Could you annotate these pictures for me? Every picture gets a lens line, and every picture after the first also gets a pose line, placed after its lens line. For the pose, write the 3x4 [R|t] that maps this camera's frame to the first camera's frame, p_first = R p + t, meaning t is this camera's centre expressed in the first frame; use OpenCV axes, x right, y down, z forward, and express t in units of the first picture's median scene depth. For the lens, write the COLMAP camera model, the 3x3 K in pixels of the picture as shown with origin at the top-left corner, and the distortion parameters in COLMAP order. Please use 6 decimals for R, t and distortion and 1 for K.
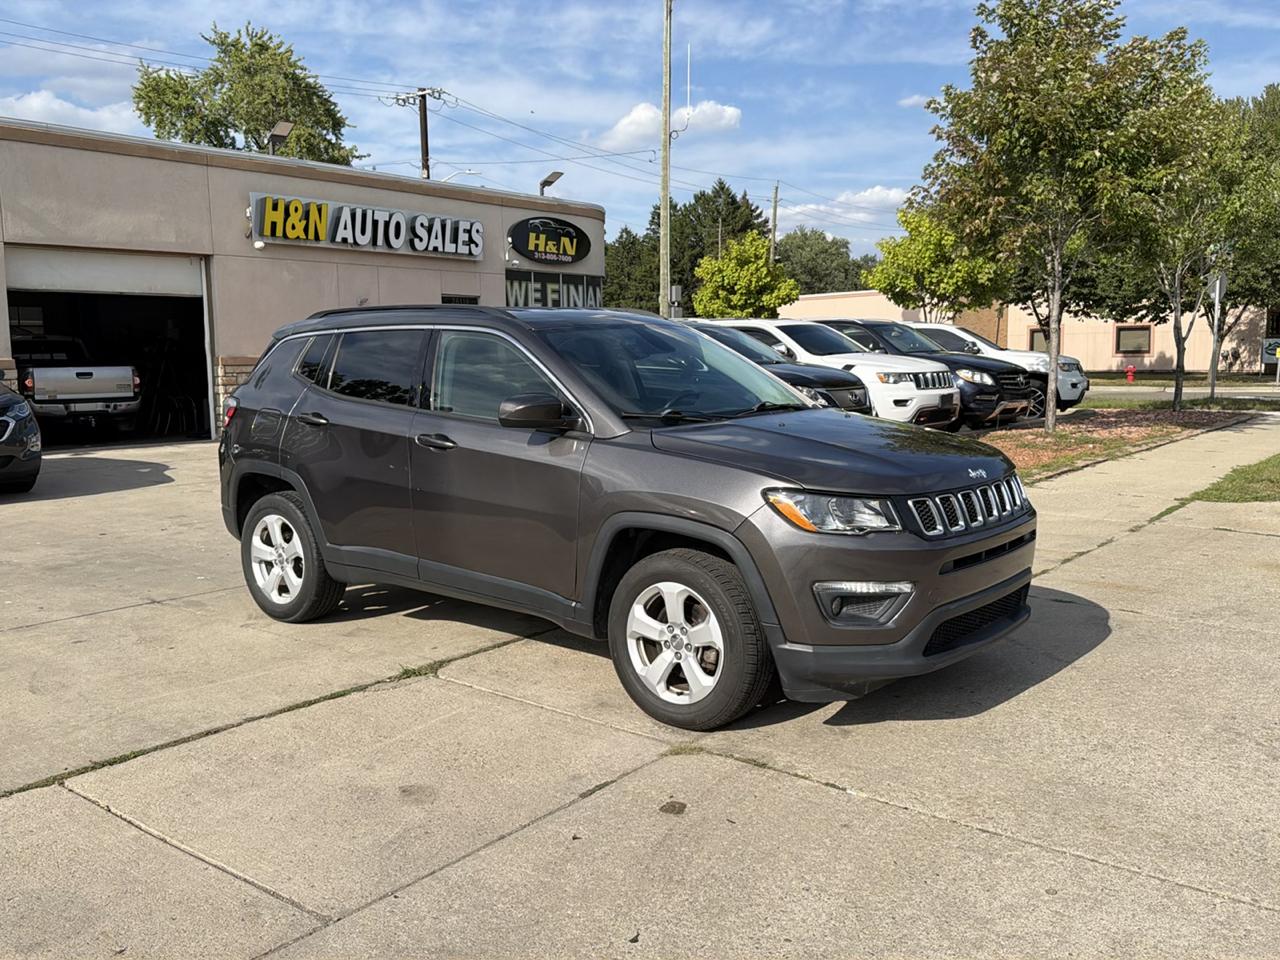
lens RADIAL K [[1143.2, 0, 640.3], [0, 1143.2, 481.8], [0, 0, 1]] dist [0.079629, -0.146498]
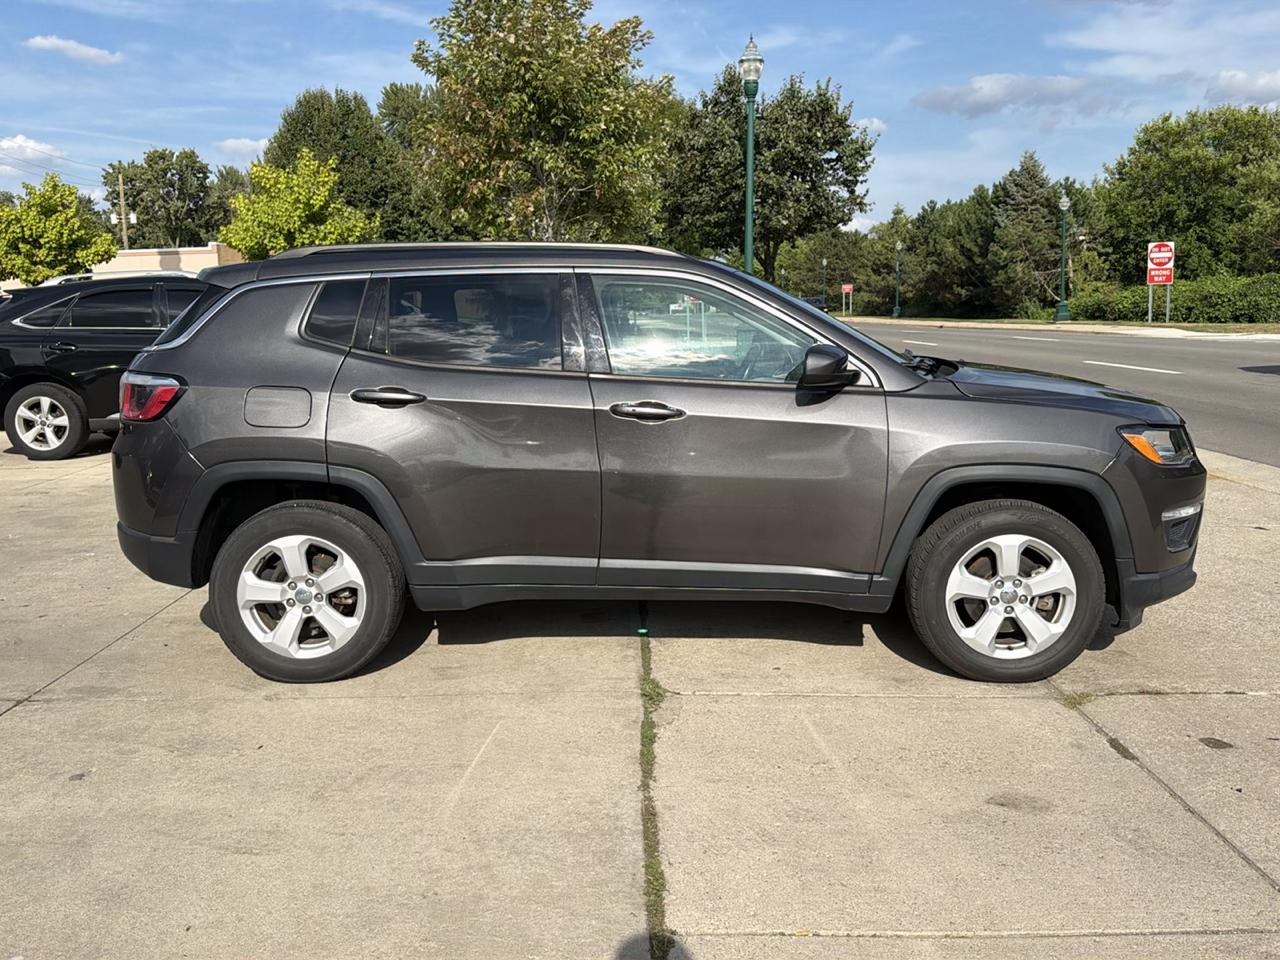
lens RADIAL K [[1143.2, 0, 650.0], [0, 1143.2, 489.4], [0, 0, 1]] dist [0.079629, -0.146498]
pose [[0.772327, -0.098885, 0.627481, -0.219276], [0.078211, 0.995096, 0.060552, -0.009126], [-0.630392, 0.002311, 0.776274, 0.117548]]
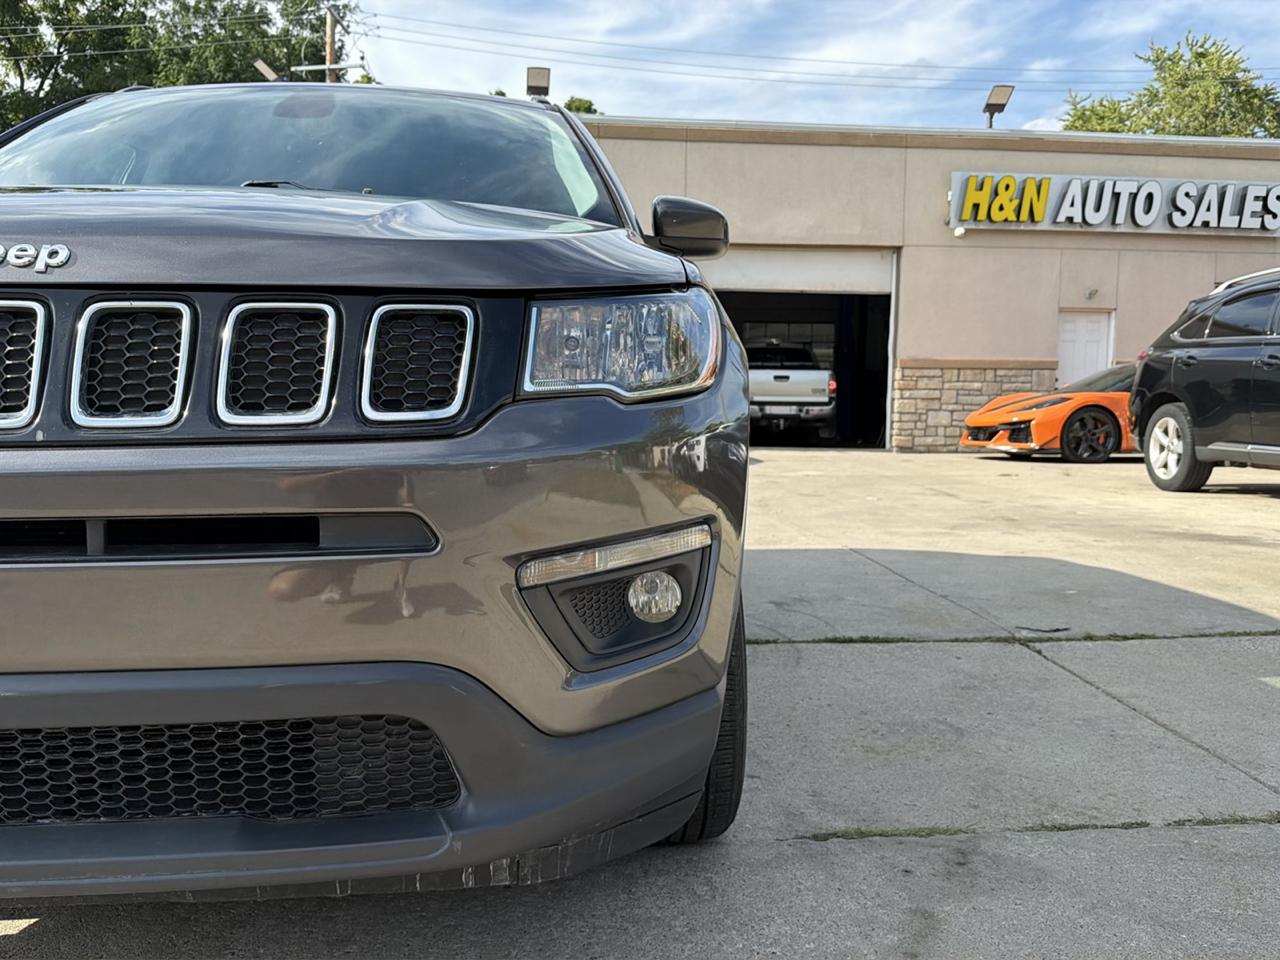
lens RADIAL K [[1143.2, 0, 635.4], [0, 1143.2, 479.4], [0, 0, 1]] dist [0.079629, -0.146498]
pose [[0.686802, 0.070324, -0.723434, 0.164690], [-0.102053, 0.994779, -0.000184, 0.008523], [0.719644, 0.073955, 0.690393, 0.254755]]
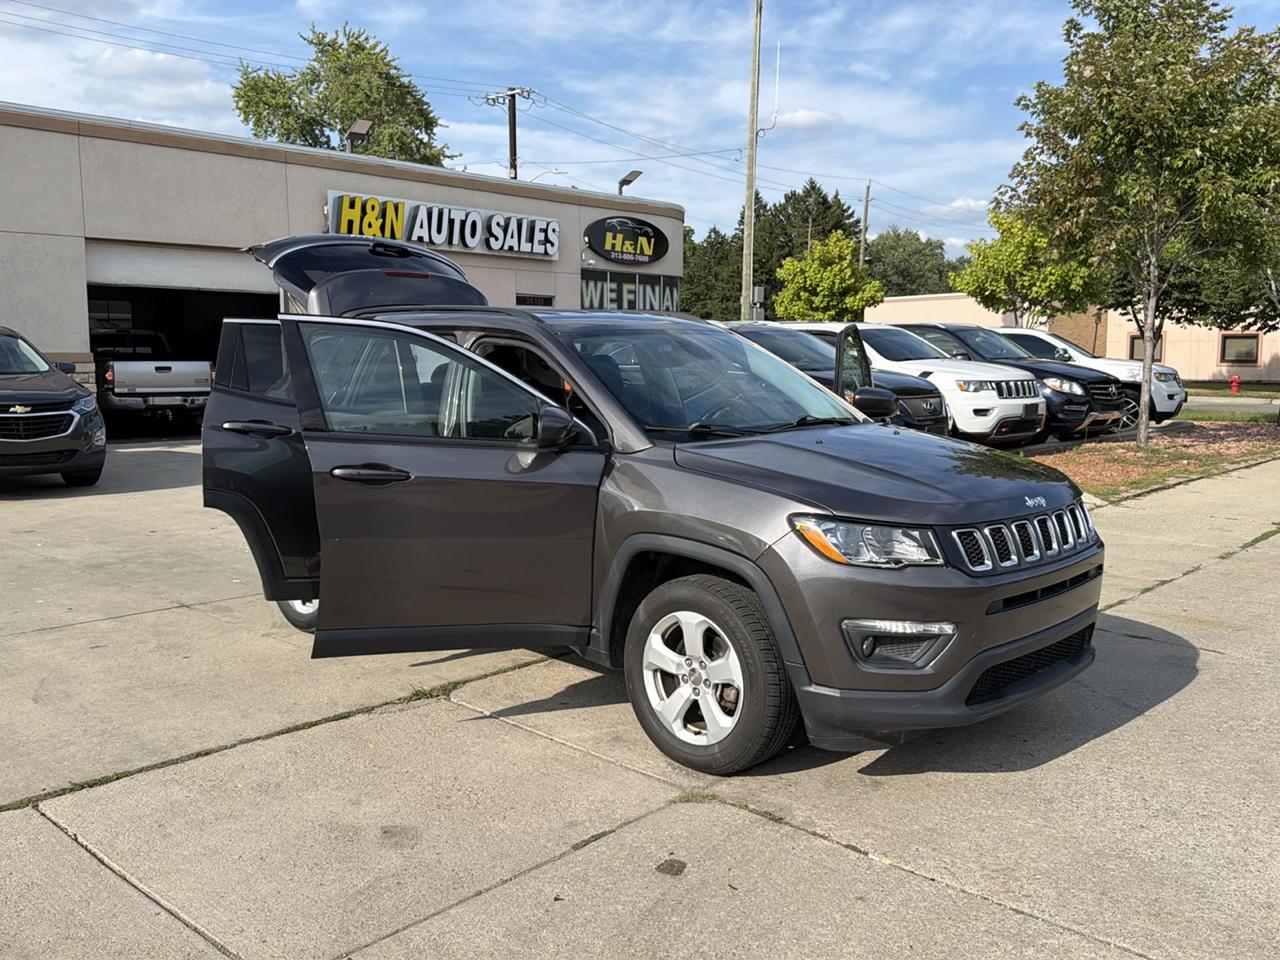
lens RADIAL K [[1143.2, 0, 636.7], [0, 1143.2, 484.4], [0, 0, 1]] dist [0.079629, -0.146498]
pose [[0.996764, 0.024154, -0.076672, 0.014515], [-0.023968, 0.999707, 0.003344, -0.004734], [0.076730, -0.001496, 0.997051, 0.020921]]
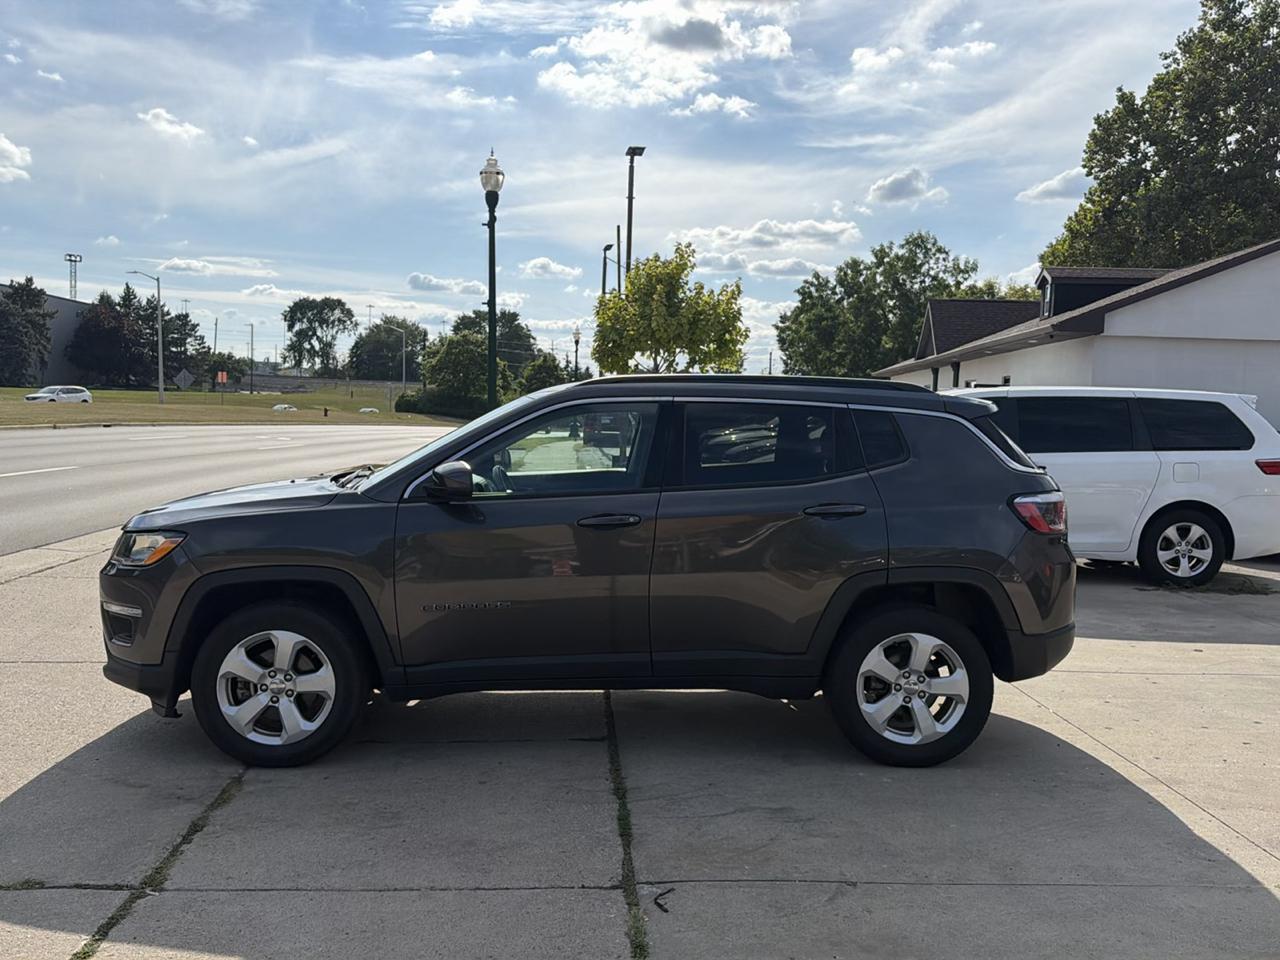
lens RADIAL K [[1143.2, 0, 647.0], [0, 1143.2, 480.1], [0, 0, 1]] dist [0.079629, -0.146498]
pose [[-0.749723, 0.035905, -0.660777, 0.195874], [-0.097289, 0.981697, 0.163728, -0.080959], [0.654561, 0.187037, -0.732507, 0.617097]]
